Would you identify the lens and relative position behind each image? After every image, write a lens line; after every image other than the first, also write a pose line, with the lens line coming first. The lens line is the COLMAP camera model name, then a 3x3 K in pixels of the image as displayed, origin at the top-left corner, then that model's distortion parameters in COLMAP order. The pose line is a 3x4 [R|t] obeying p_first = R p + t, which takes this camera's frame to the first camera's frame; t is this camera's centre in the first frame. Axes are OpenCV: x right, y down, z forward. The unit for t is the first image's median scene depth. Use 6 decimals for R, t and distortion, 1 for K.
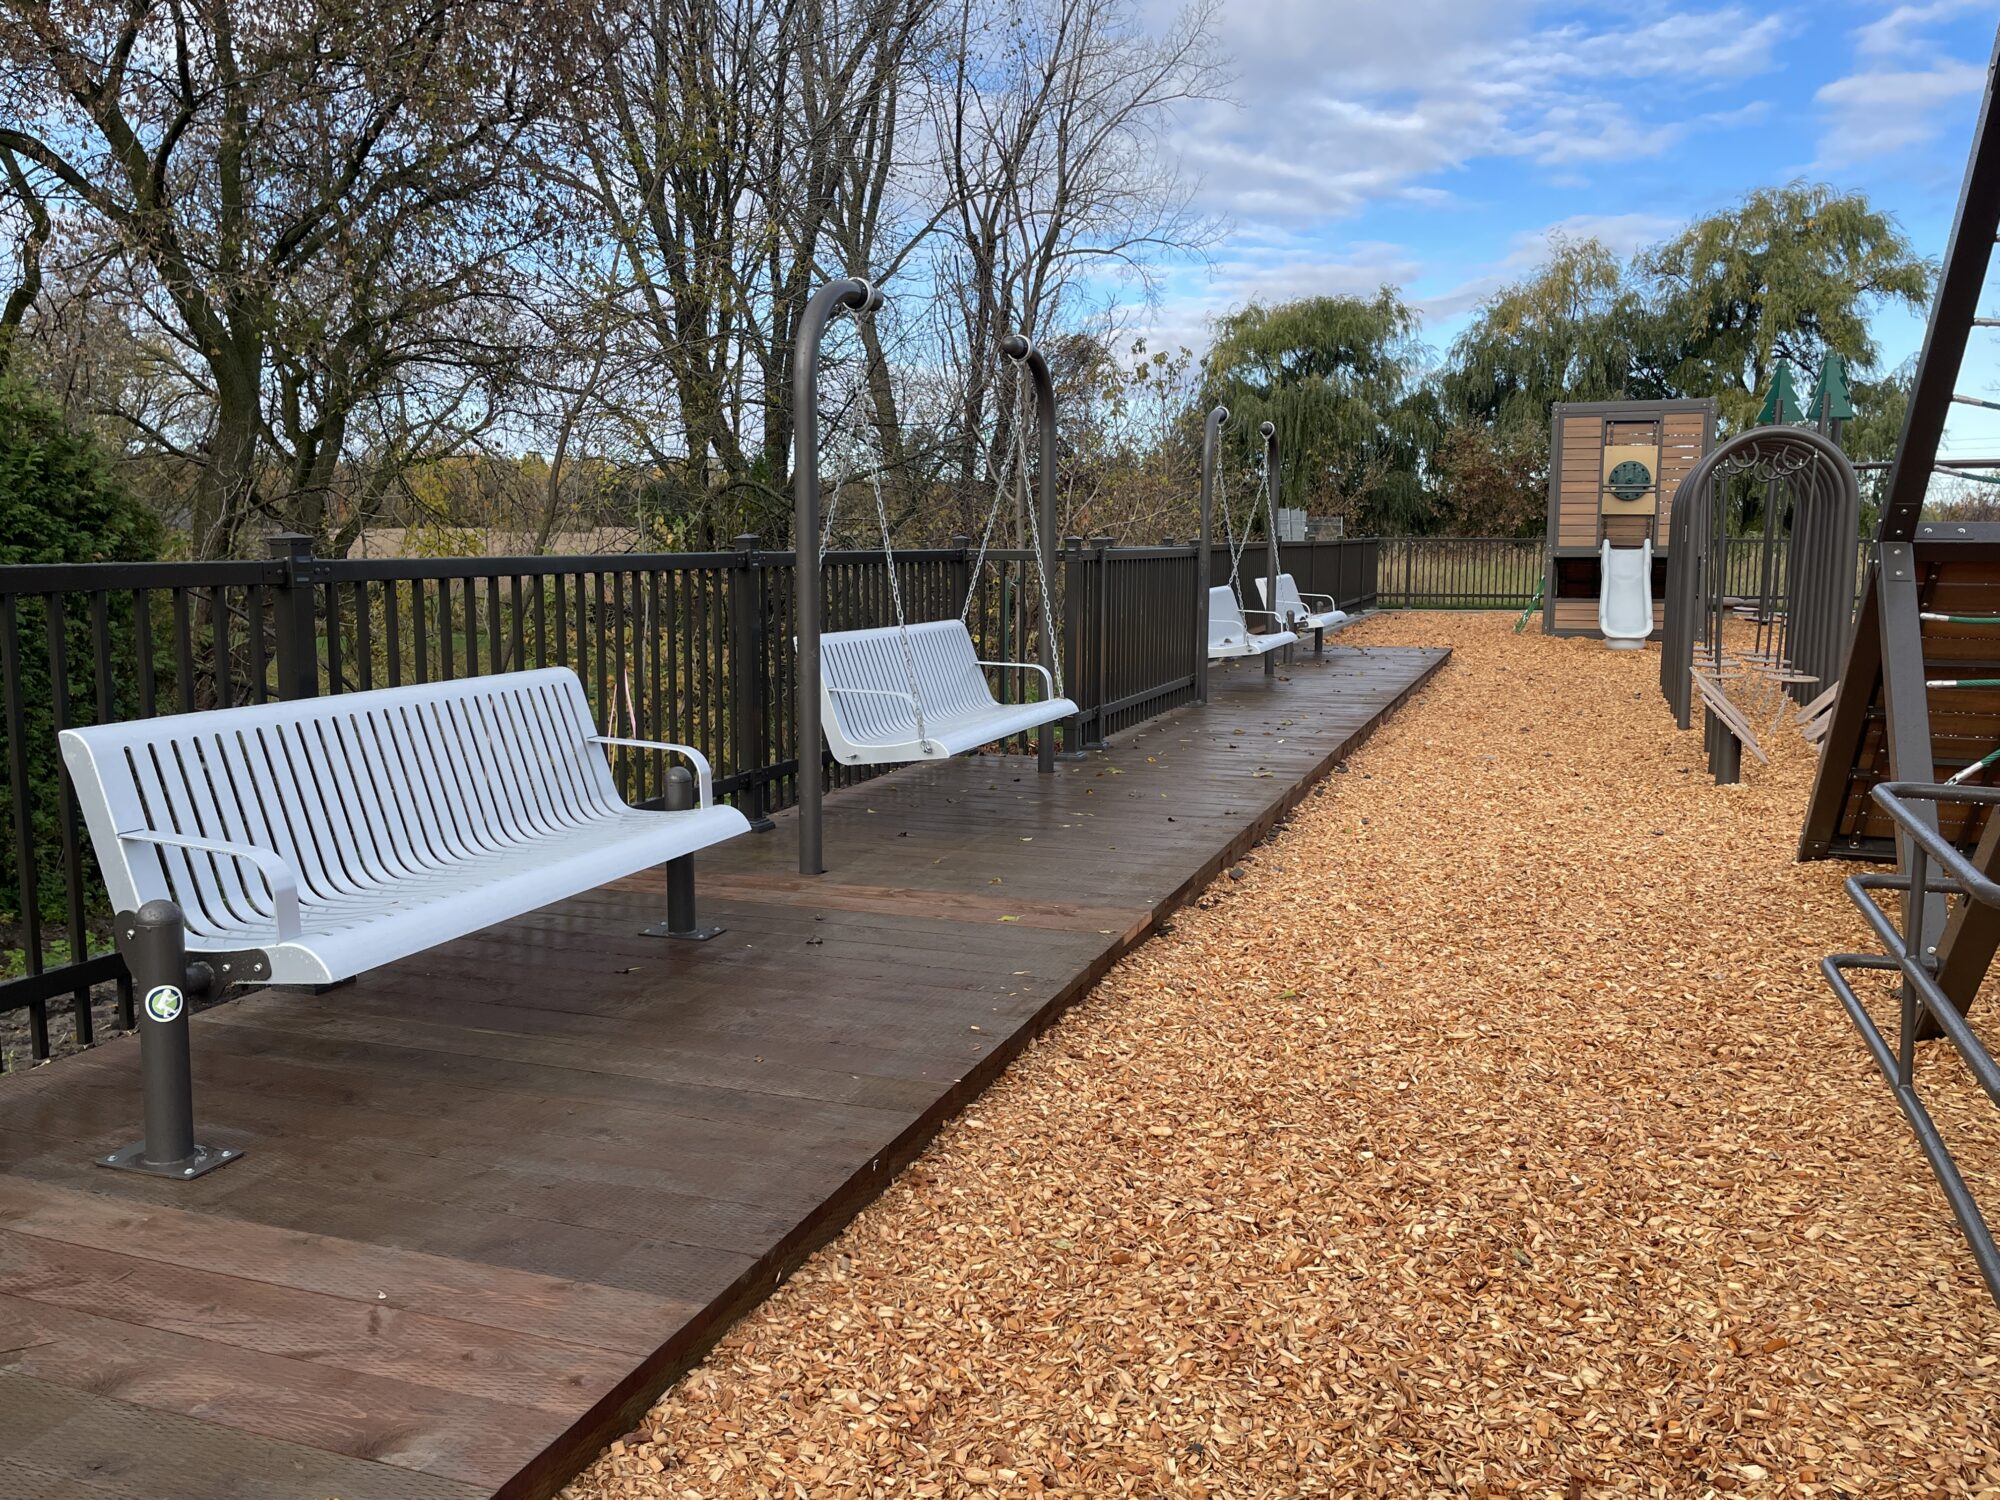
lens RADIAL K [[1658.5, 0, 1019.0], [0, 1658.5, 723.4], [0, 0, 1]] dist [0.081432, -0.068331]
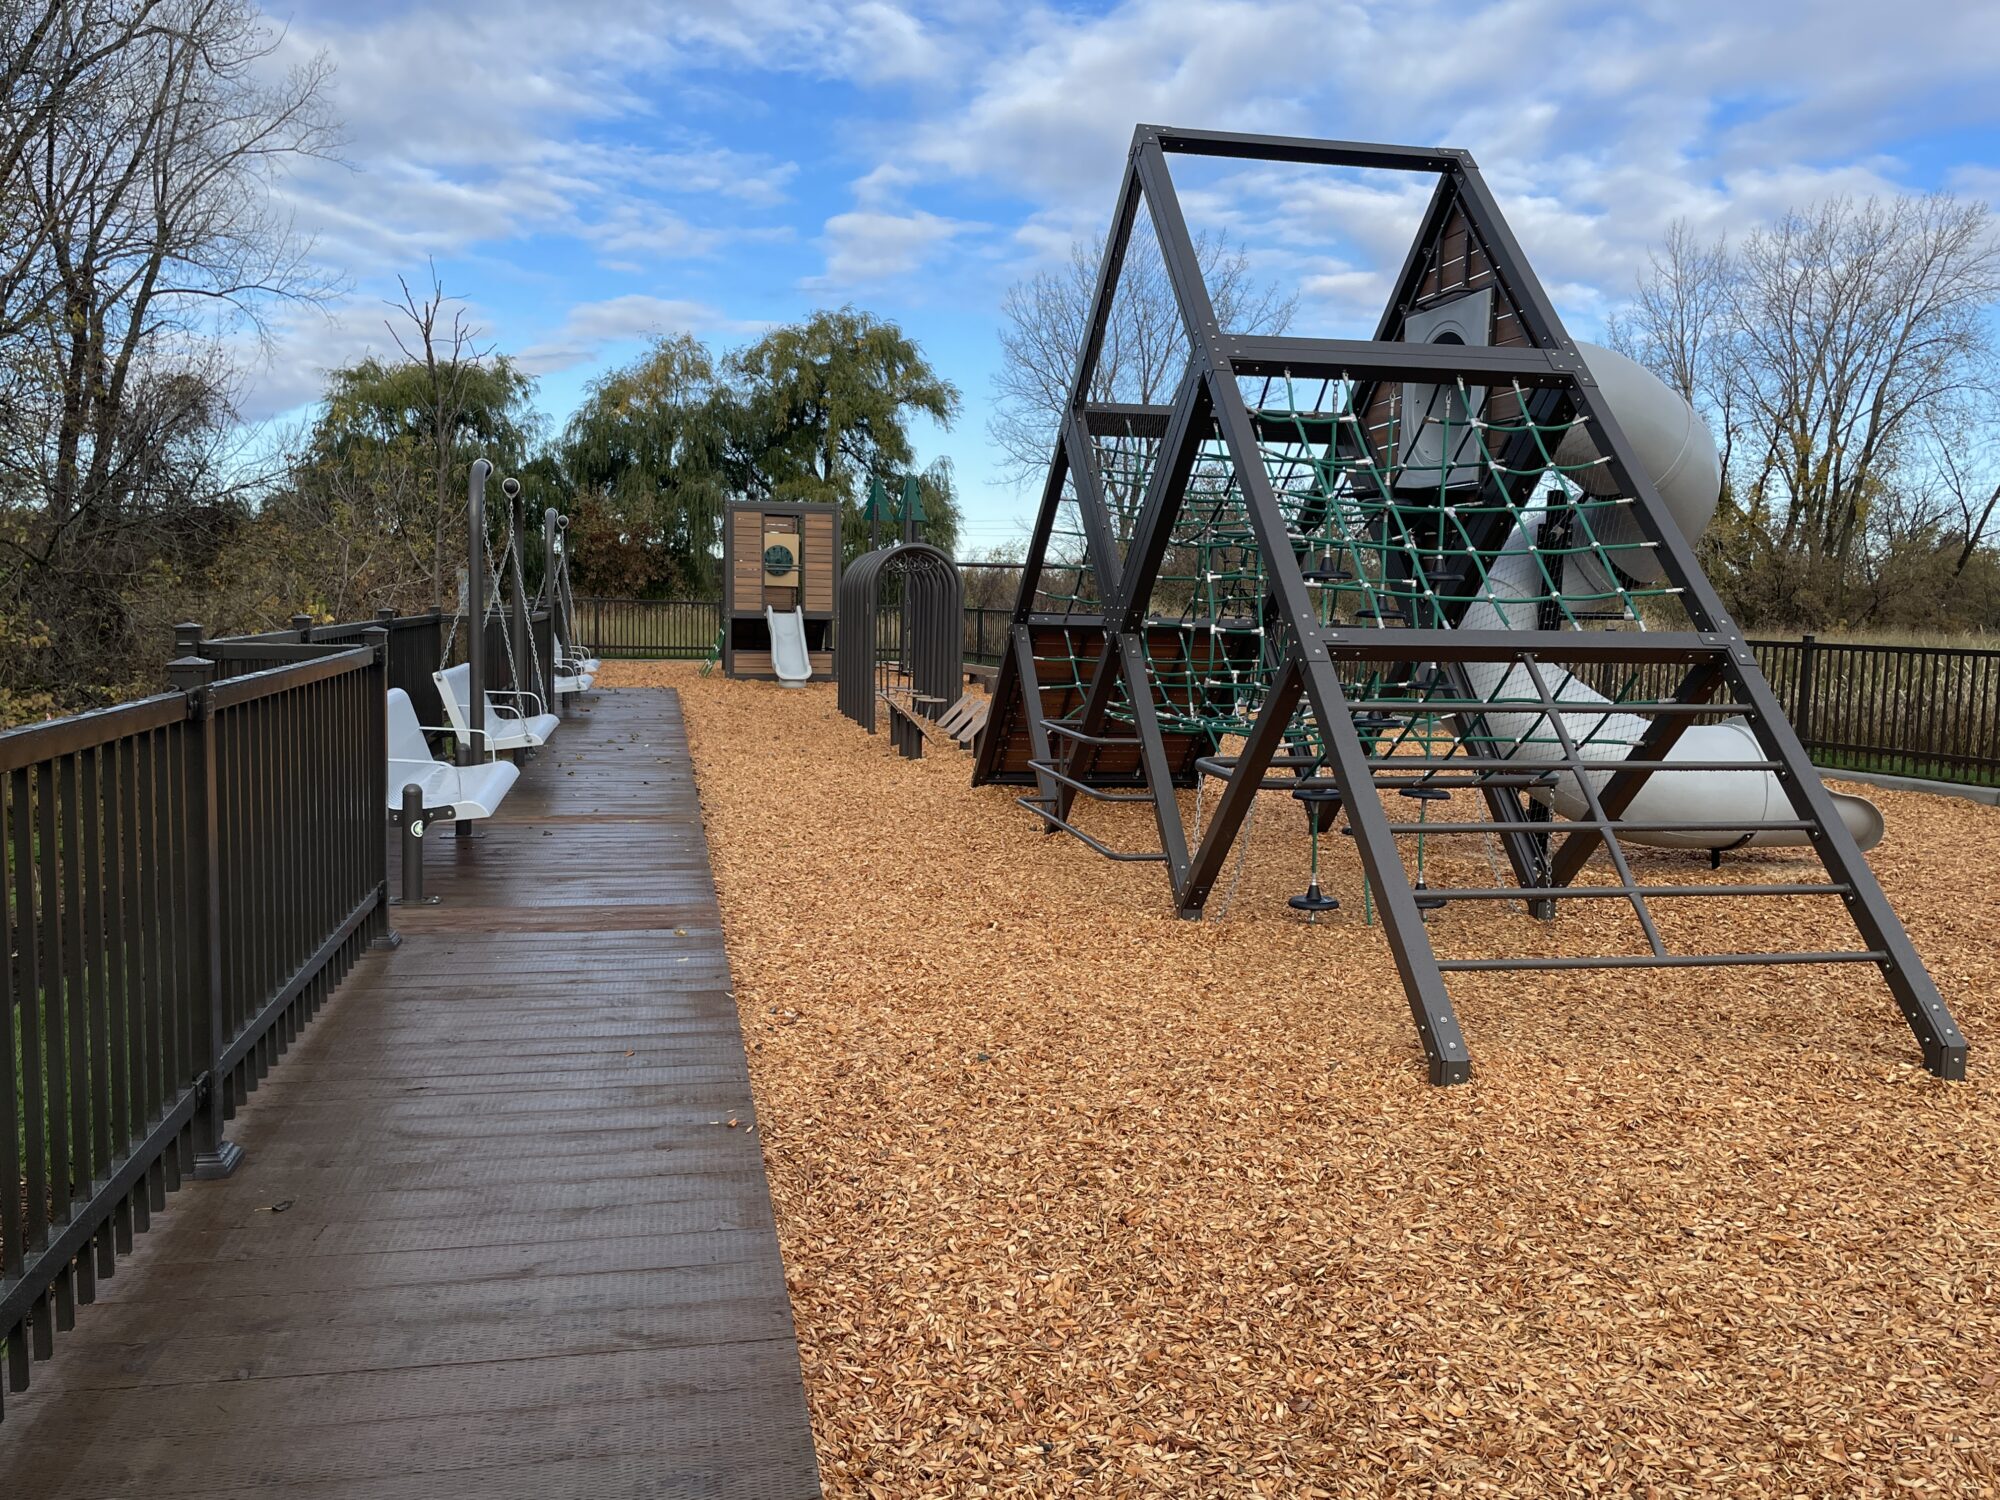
lens RADIAL K [[1658.5, 0, 1007.0], [0, 1658.5, 760.9], [0, 0, 1]] dist [0.081432, -0.068331]
pose [[0.861265, -0.032523, 0.507115, -0.057183], [0.037082, 0.999312, 0.001110, 0.006529], [-0.506802, 0.017849, 0.861878, -0.080431]]
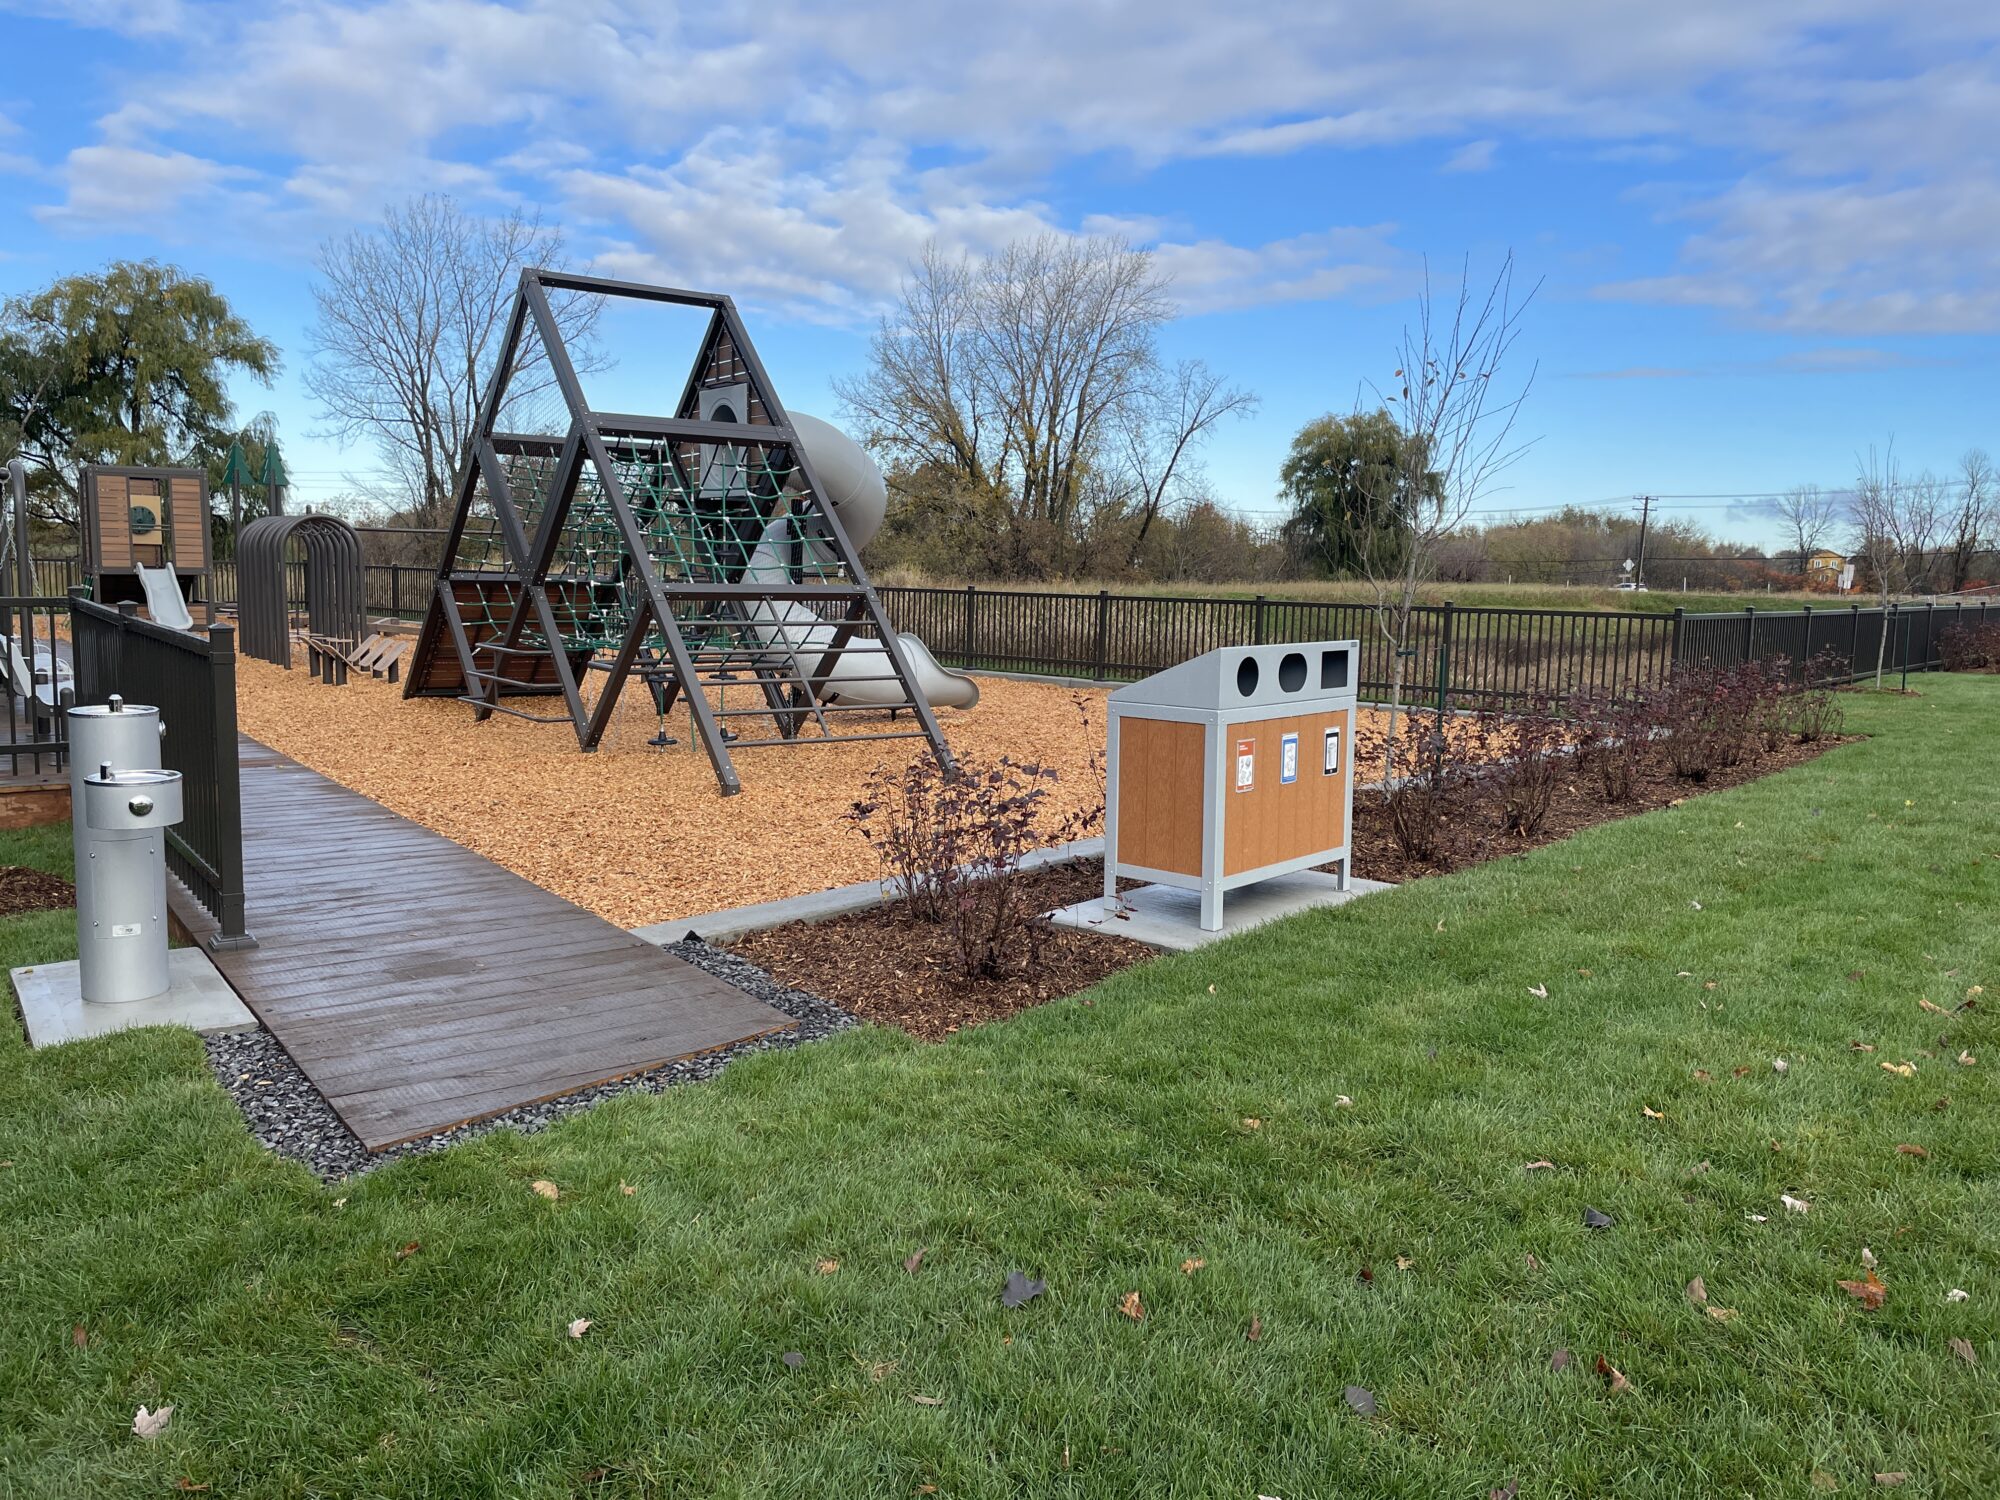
lens RADIAL K [[1541.3, 0, 1010.9], [0, 1541.3, 746.0], [0, 0, 1]] dist [0.080834, -0.035617]
pose [[0.585786, -0.084719, 0.806026, -0.116322], [0.073912, 0.995962, 0.050967, 0.012379], [-0.807088, 0.029719, 0.589682, -0.146398]]
